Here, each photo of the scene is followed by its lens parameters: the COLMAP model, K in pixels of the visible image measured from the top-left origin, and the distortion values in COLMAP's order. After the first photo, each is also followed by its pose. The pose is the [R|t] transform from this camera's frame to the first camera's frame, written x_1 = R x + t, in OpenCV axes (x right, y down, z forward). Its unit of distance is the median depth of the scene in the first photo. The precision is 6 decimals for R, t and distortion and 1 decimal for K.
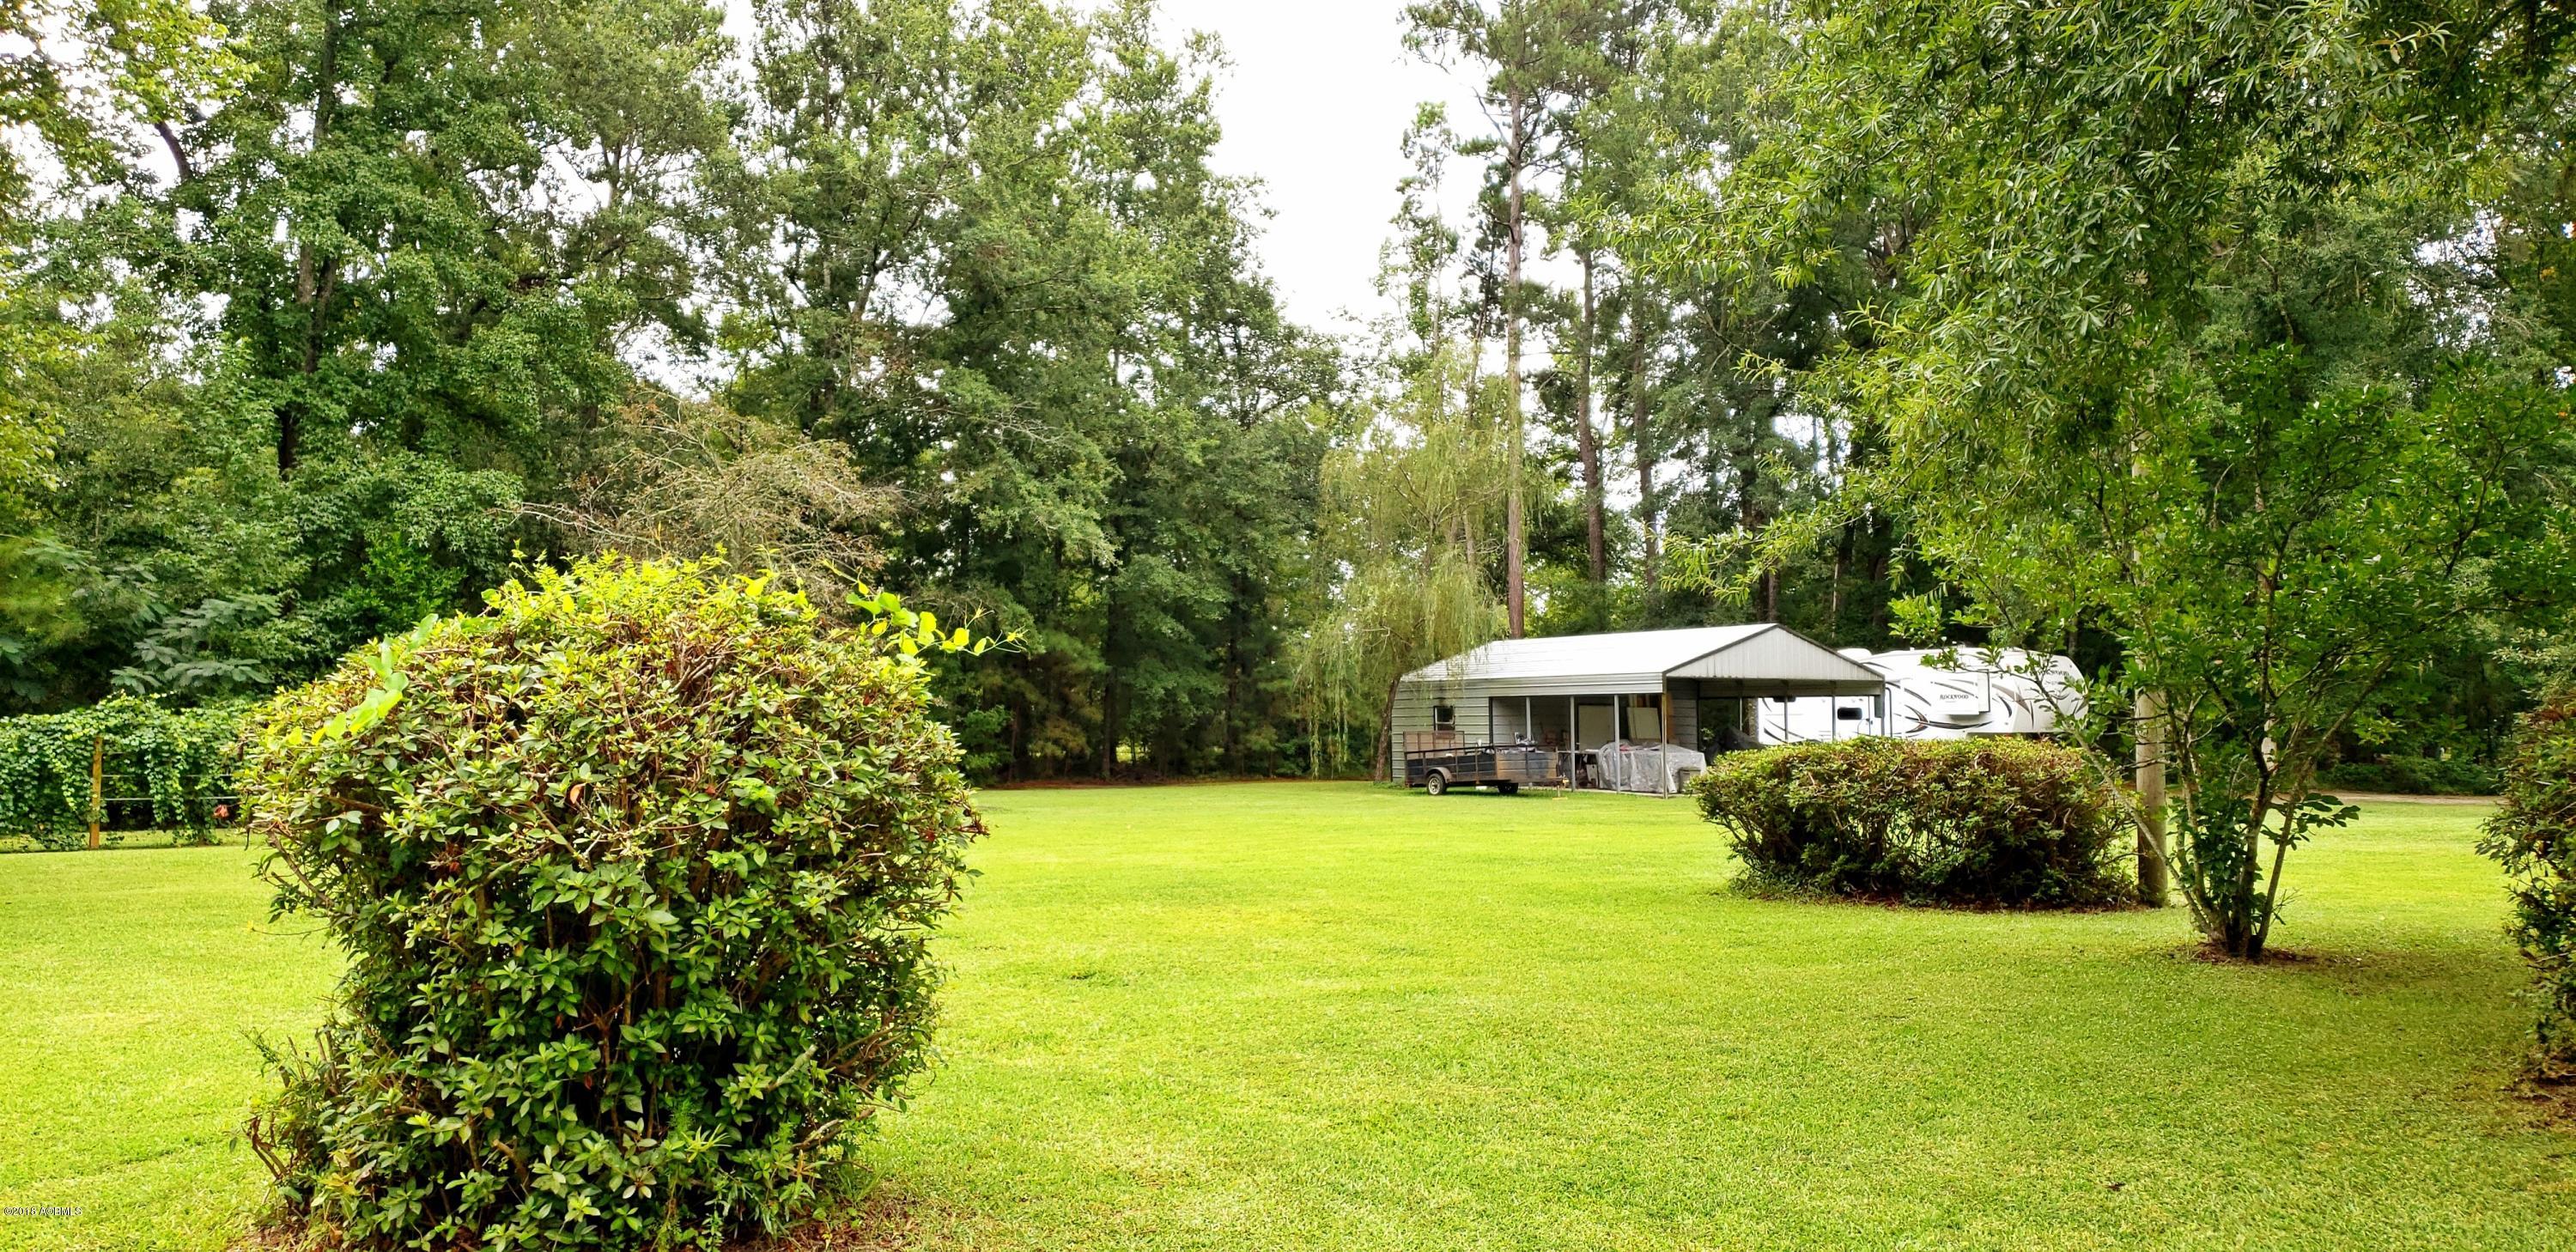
lens RADIAL K [[1902.3, 0, 1288.0], [0, 1902.3, 626.0], [0, 0, 1]] dist [0.013665, -0.000429]
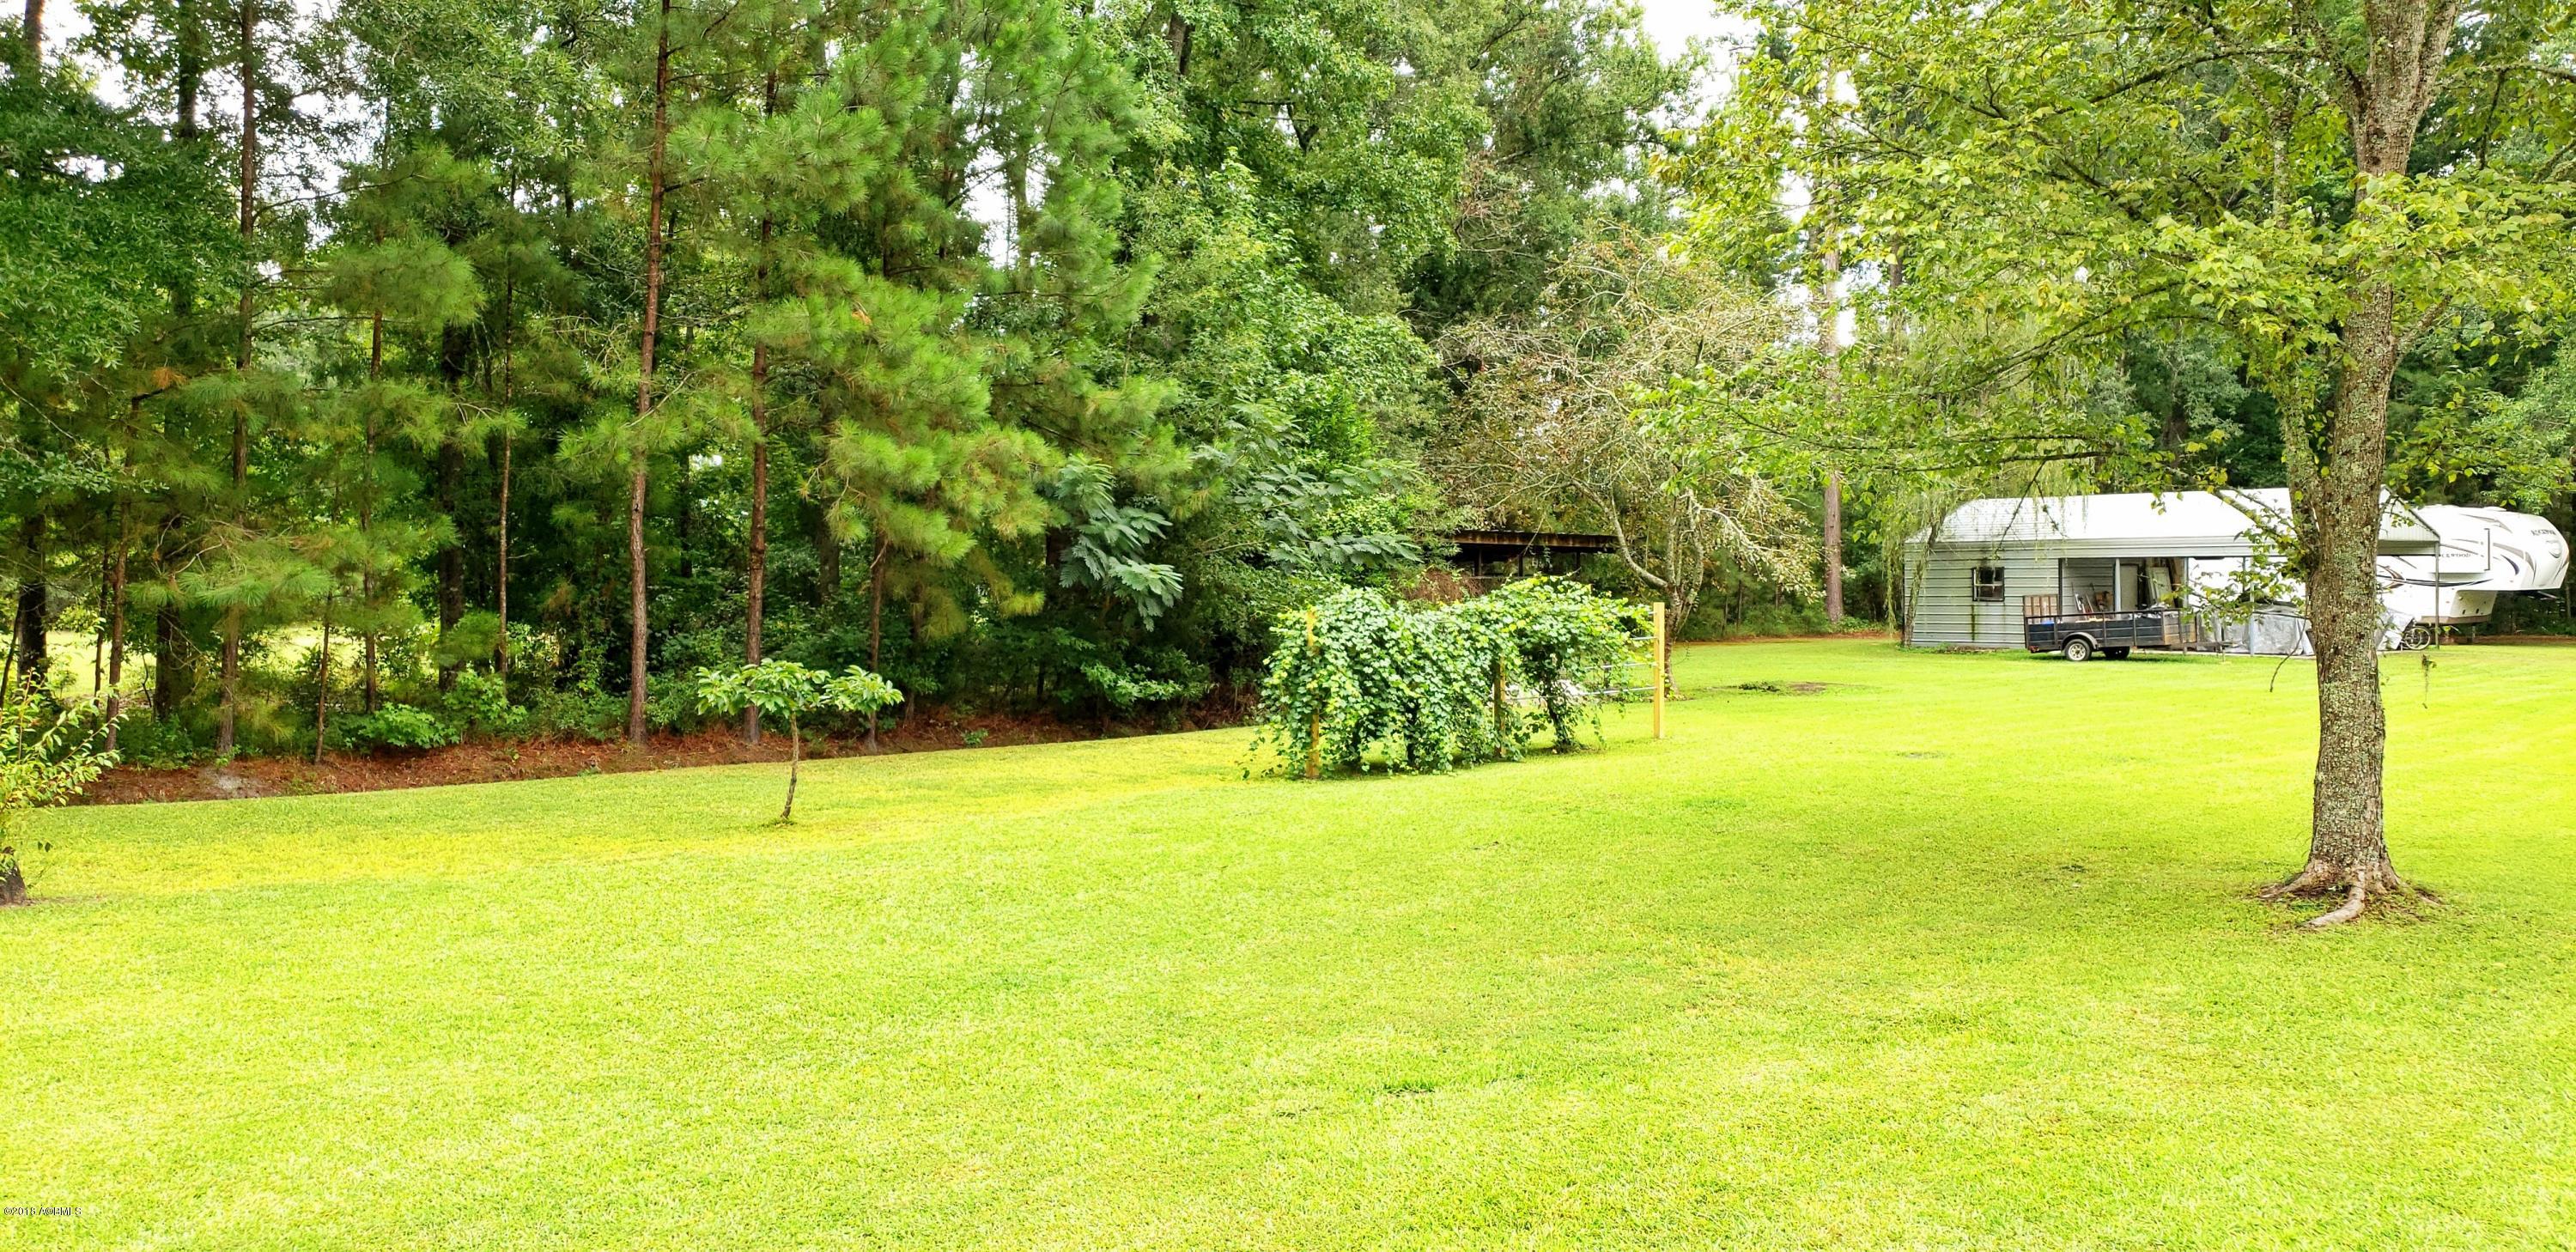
lens RADIAL K [[1902.3, 0, 1288.0], [0, 1902.3, 626.0], [0, 0, 1]] dist [0.013665, -0.000429]
pose [[0.990921, -0.008285, 0.134191, -0.409947], [-0.002429, 0.996834, 0.079477, -0.005193], [-0.134424, -0.079081, 0.987763, 0.080487]]
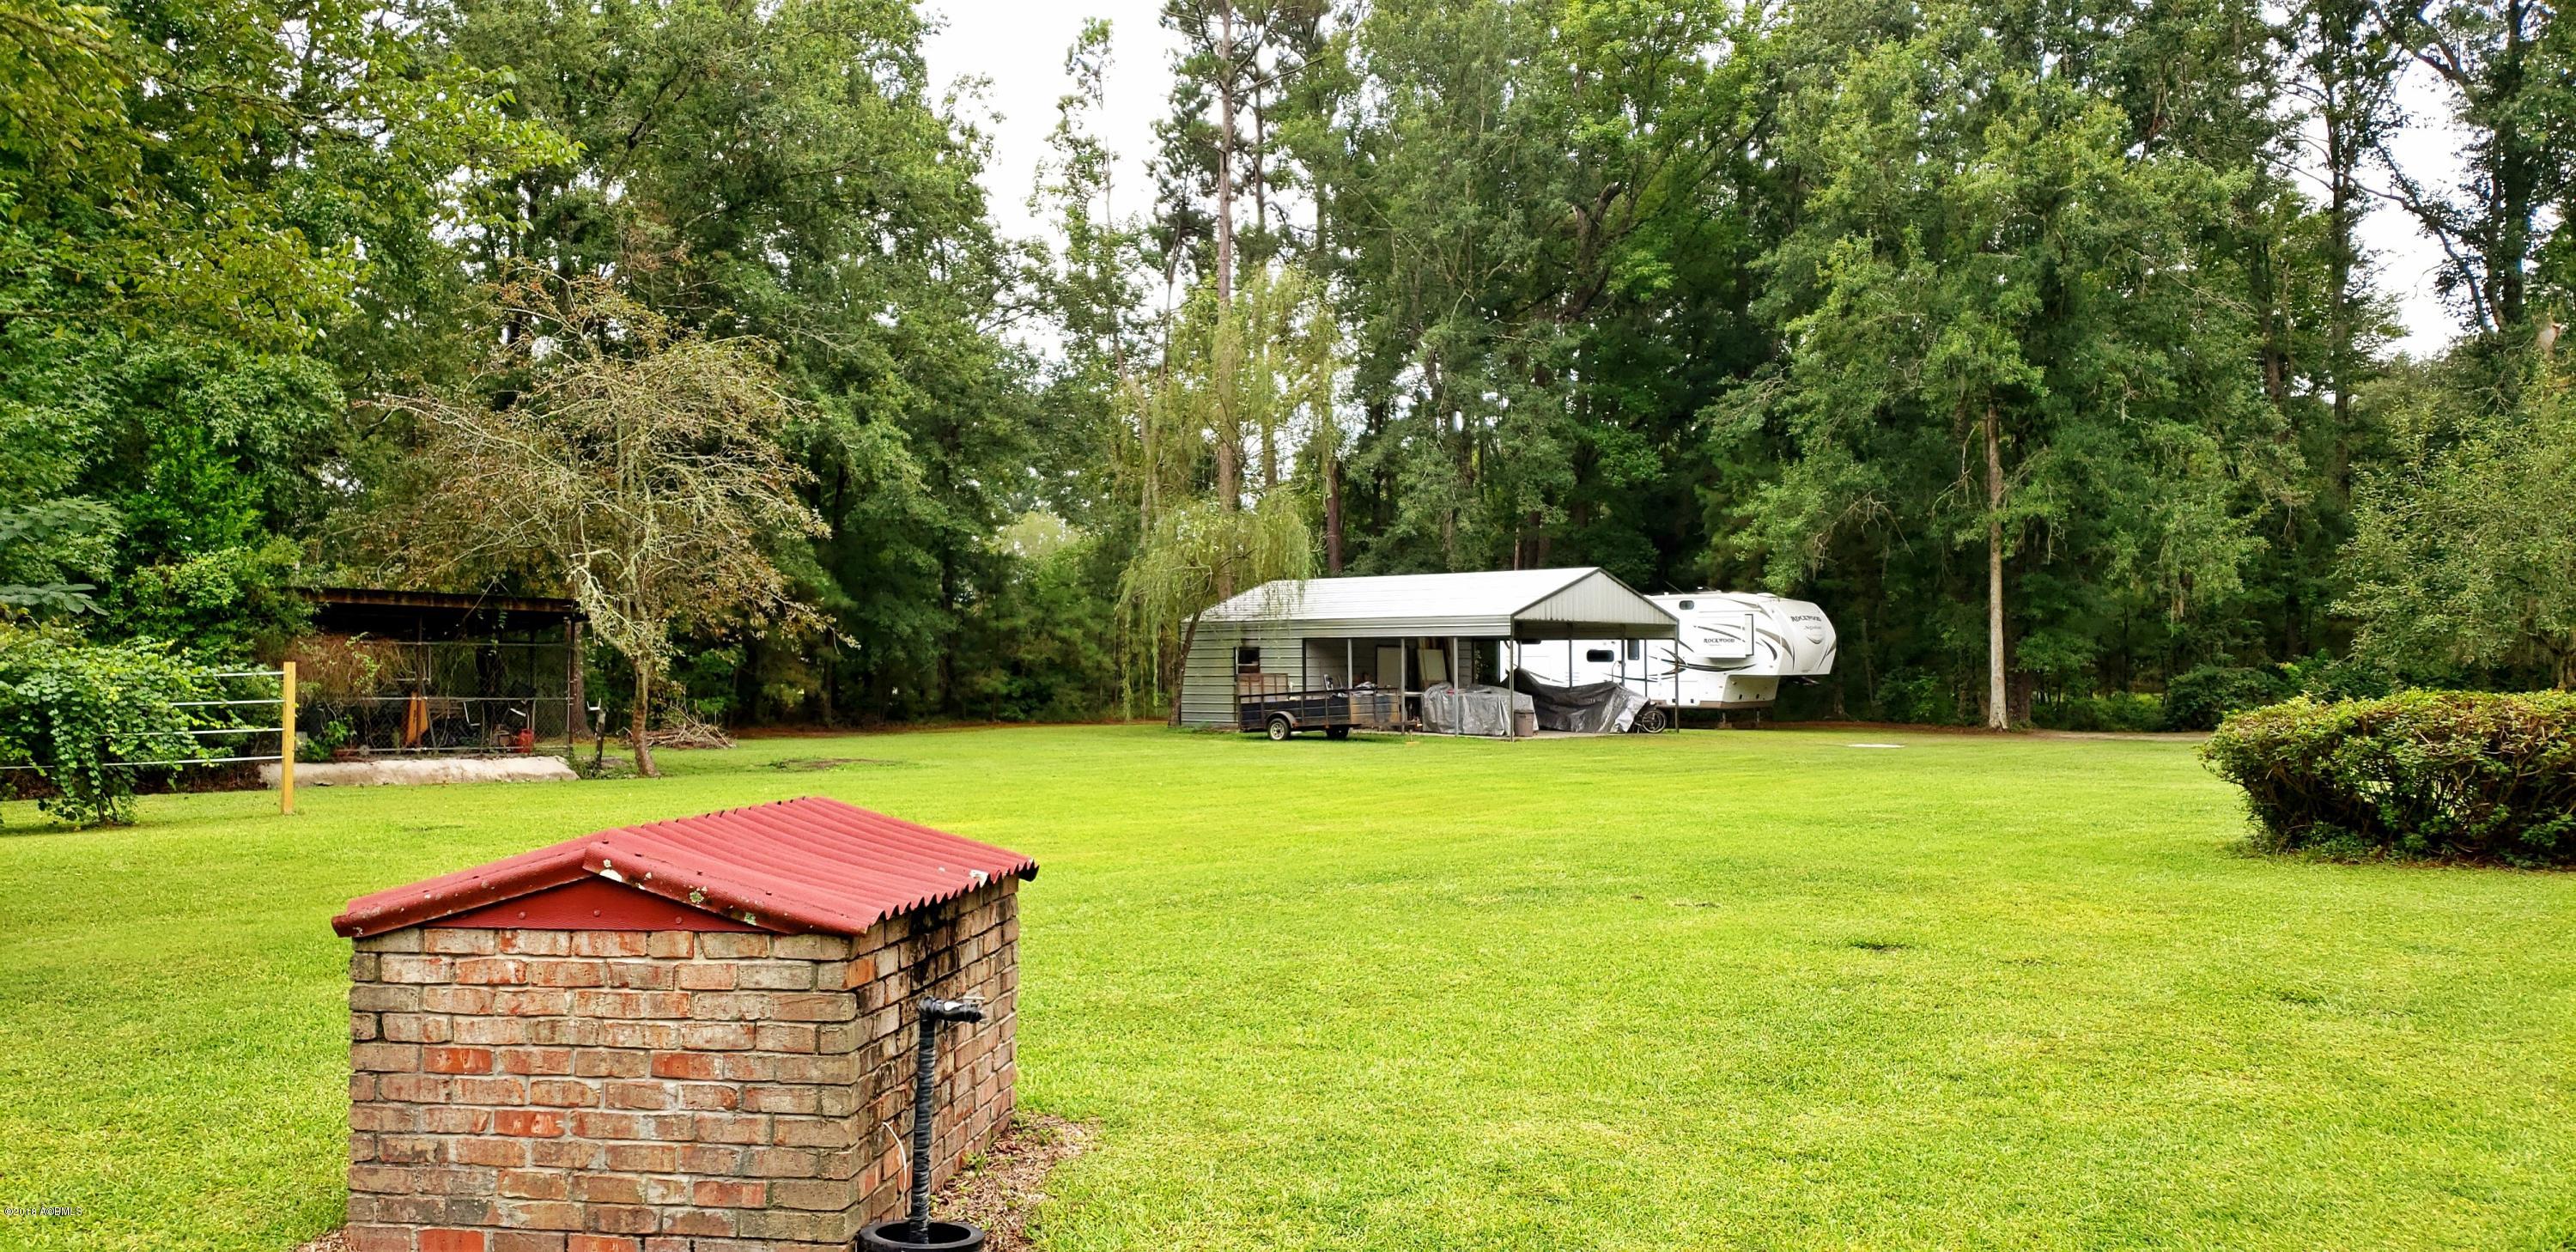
lens RADIAL K [[1902.3, 0, 1288.0], [0, 1902.3, 626.0], [0, 0, 1]] dist [0.013665, -0.000429]
pose [[0.963786, 0.007892, 0.266558, -0.156665], [-0.016578, 0.999402, 0.030349, 0.001736], [-0.266159, -0.033669, 0.963341, 0.068302]]
